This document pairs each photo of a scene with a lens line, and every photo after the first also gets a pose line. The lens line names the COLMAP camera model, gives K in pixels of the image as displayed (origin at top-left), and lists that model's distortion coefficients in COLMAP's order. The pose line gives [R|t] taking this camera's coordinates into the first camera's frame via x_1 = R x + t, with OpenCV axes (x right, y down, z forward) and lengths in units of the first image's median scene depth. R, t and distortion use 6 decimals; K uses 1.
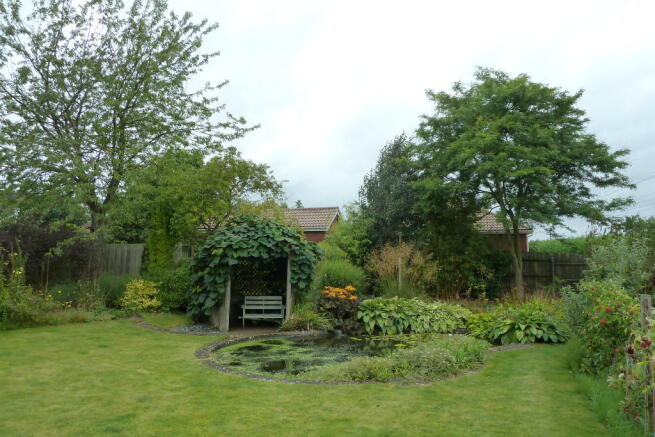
lens RADIAL K [[473.1, 0, 328.5], [0, 473.1, 216.6], [0, 0, 1]] dist [-0.033997, 0.002914]
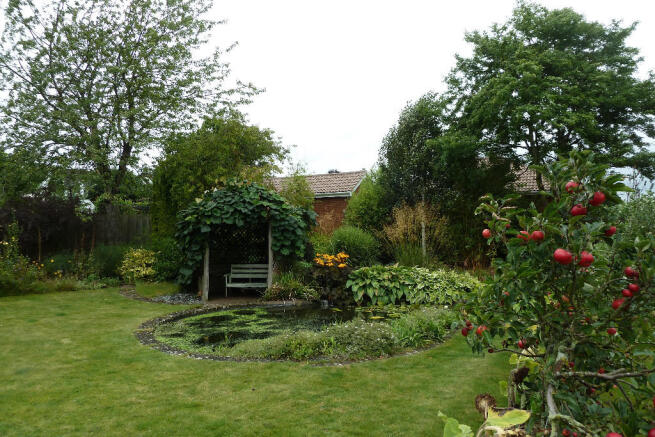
lens RADIAL K [[467.0, 0, 327.3], [0, 467.0, 204.2], [0, 0, 1]] dist [-0.040283, -0.002444]
pose [[0.984729, -0.028130, -0.171807, 0.185570], [0.034346, 0.998855, 0.033313, 0.020422], [0.170673, -0.038705, 0.984567, 0.100150]]
